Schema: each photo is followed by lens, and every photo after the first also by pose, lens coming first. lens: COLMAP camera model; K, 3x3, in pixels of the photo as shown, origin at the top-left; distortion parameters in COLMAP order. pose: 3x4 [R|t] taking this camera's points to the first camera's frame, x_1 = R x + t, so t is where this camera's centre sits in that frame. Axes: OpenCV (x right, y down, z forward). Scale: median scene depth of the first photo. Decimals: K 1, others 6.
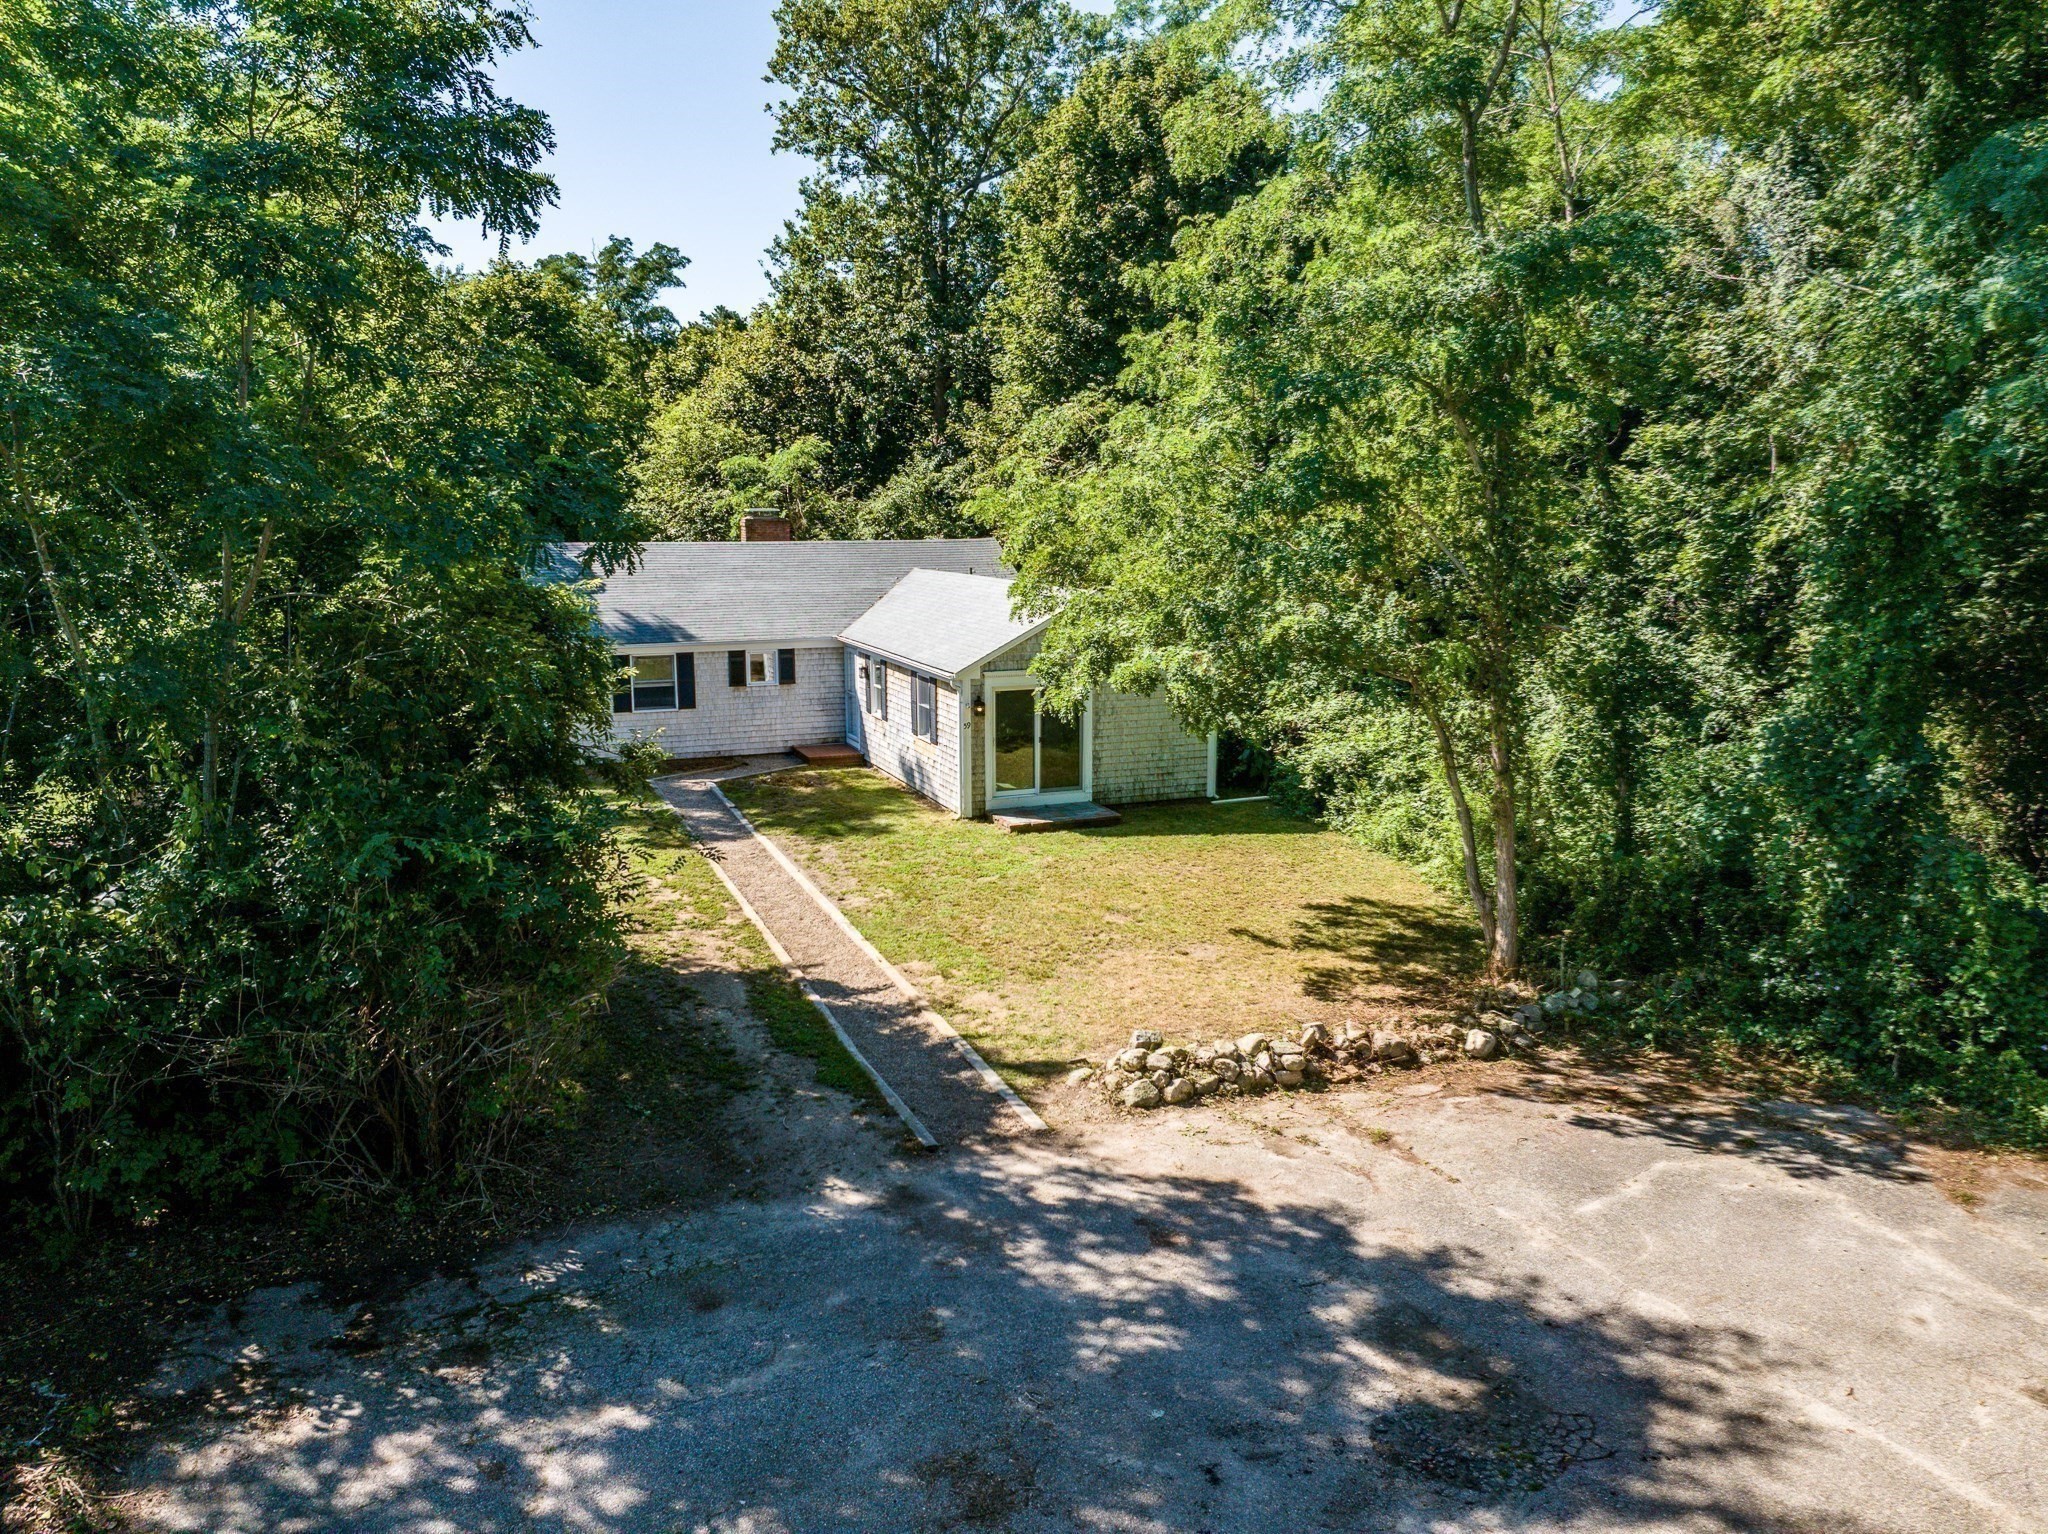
lens RADIAL K [[1432.1, 0, 1024.0], [0, 1432.1, 767.0], [0, 0, 1]] dist [-0.021870, -0.043895]
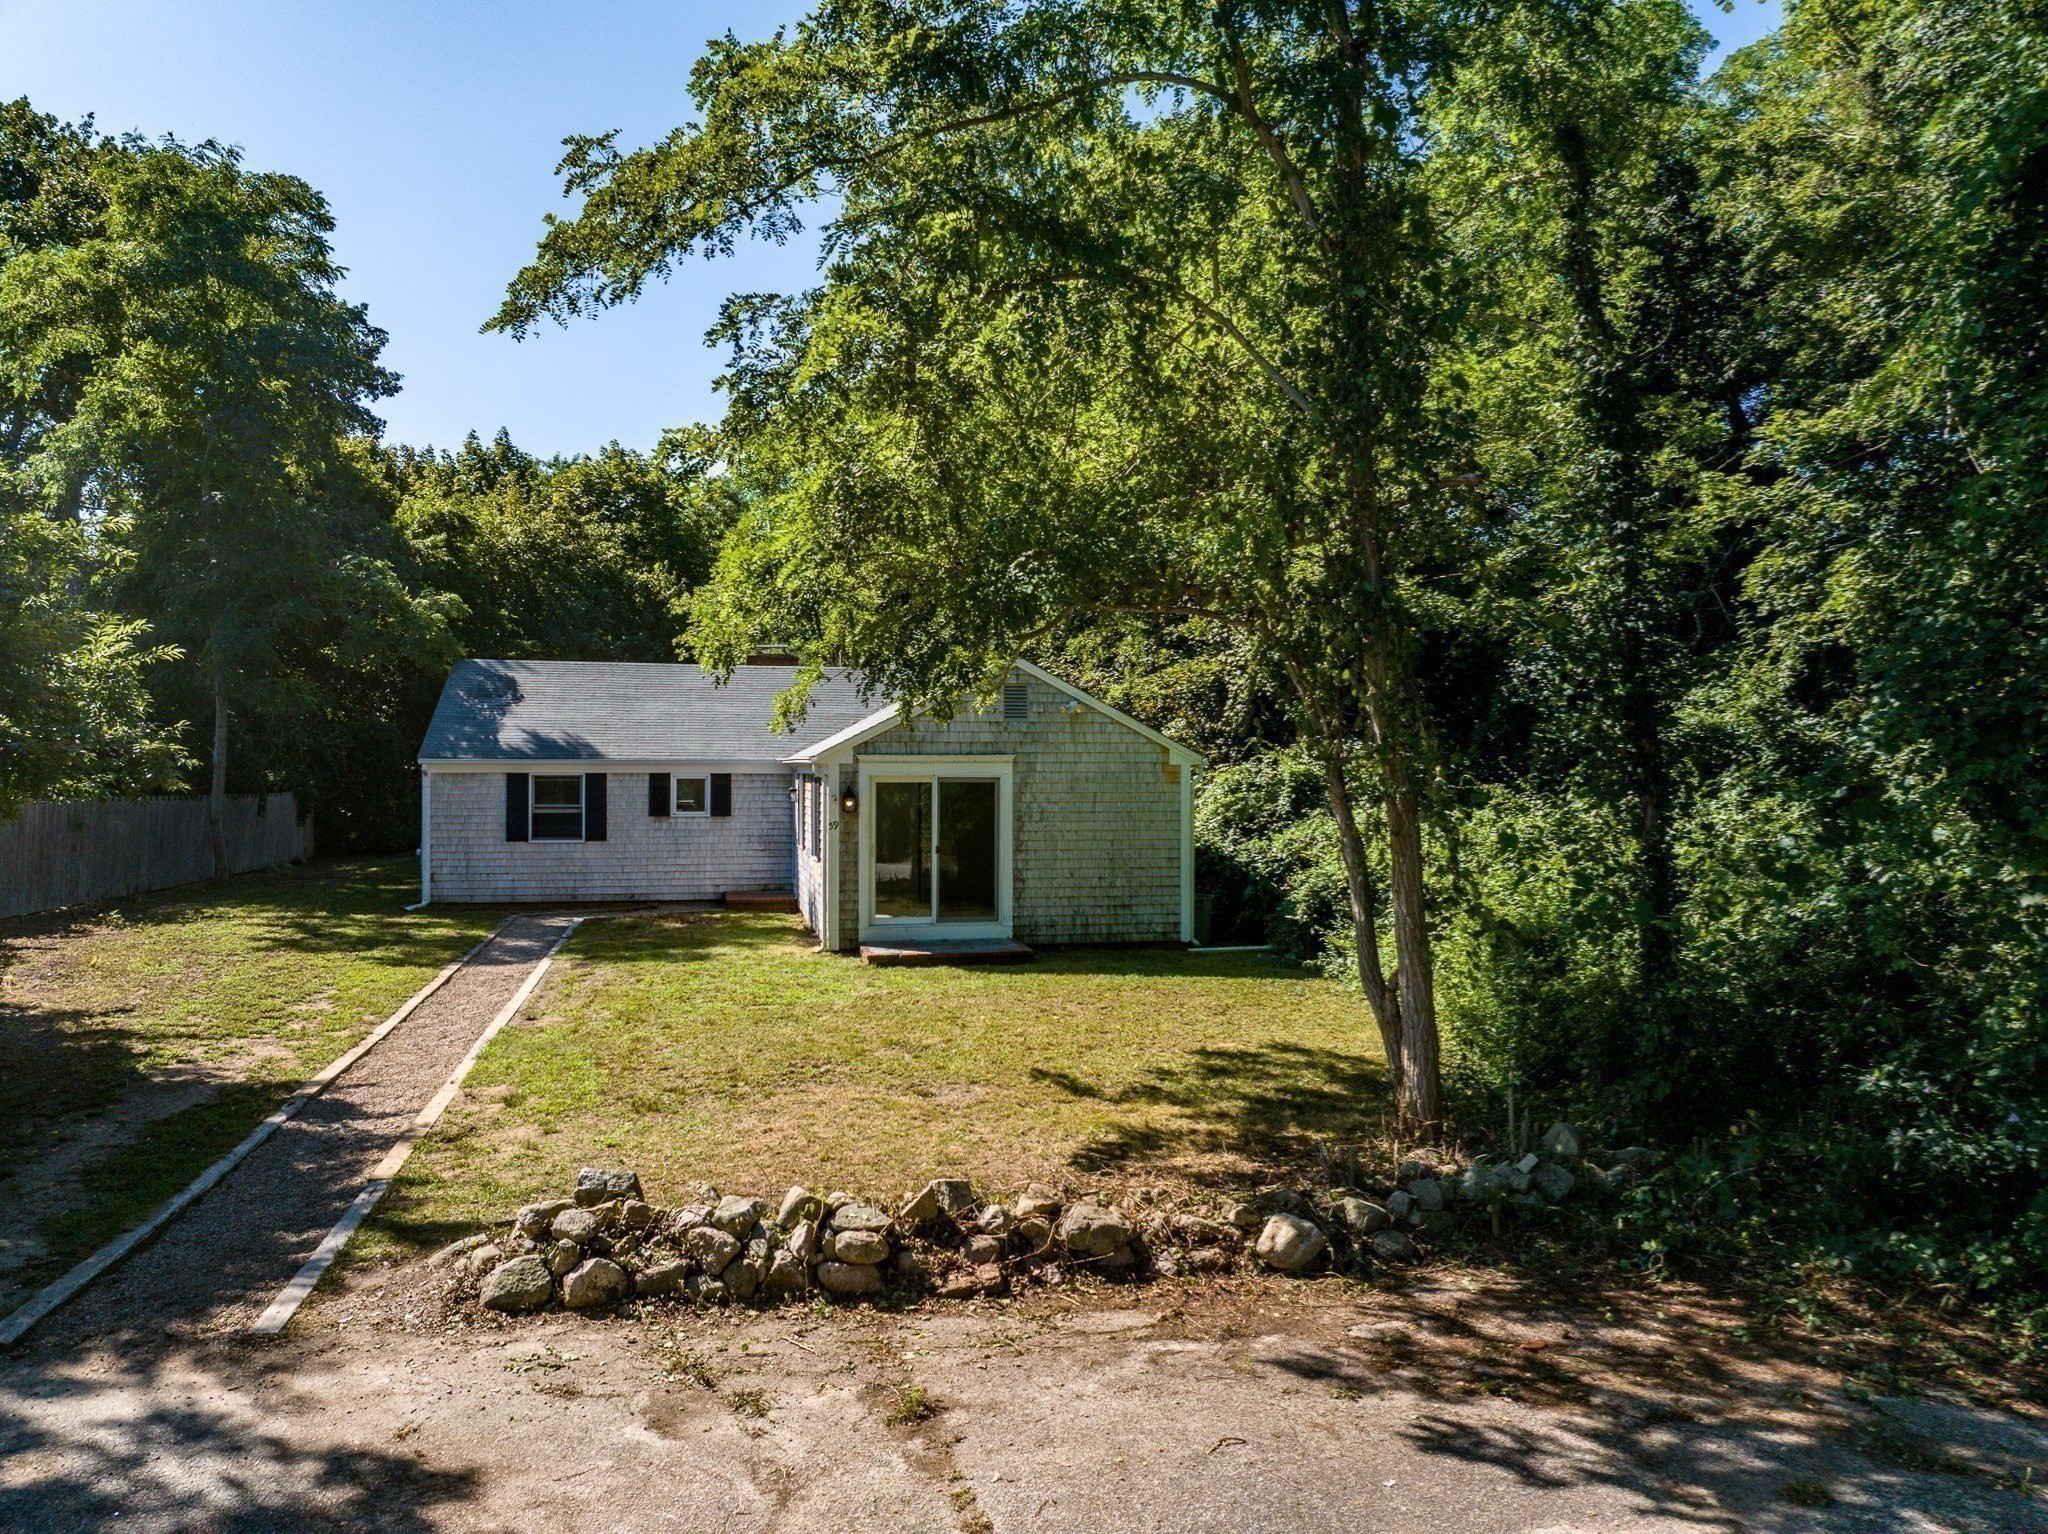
lens RADIAL K [[1432.1, 0, 1024.0], [0, 1432.1, 767.0], [0, 0, 1]] dist [-0.021870, -0.043895]
pose [[0.985979, 0.001836, -0.166859, 0.312542], [-0.032383, 0.983035, -0.180538, 0.124177], [0.163697, 0.183410, 0.969311, 0.473177]]
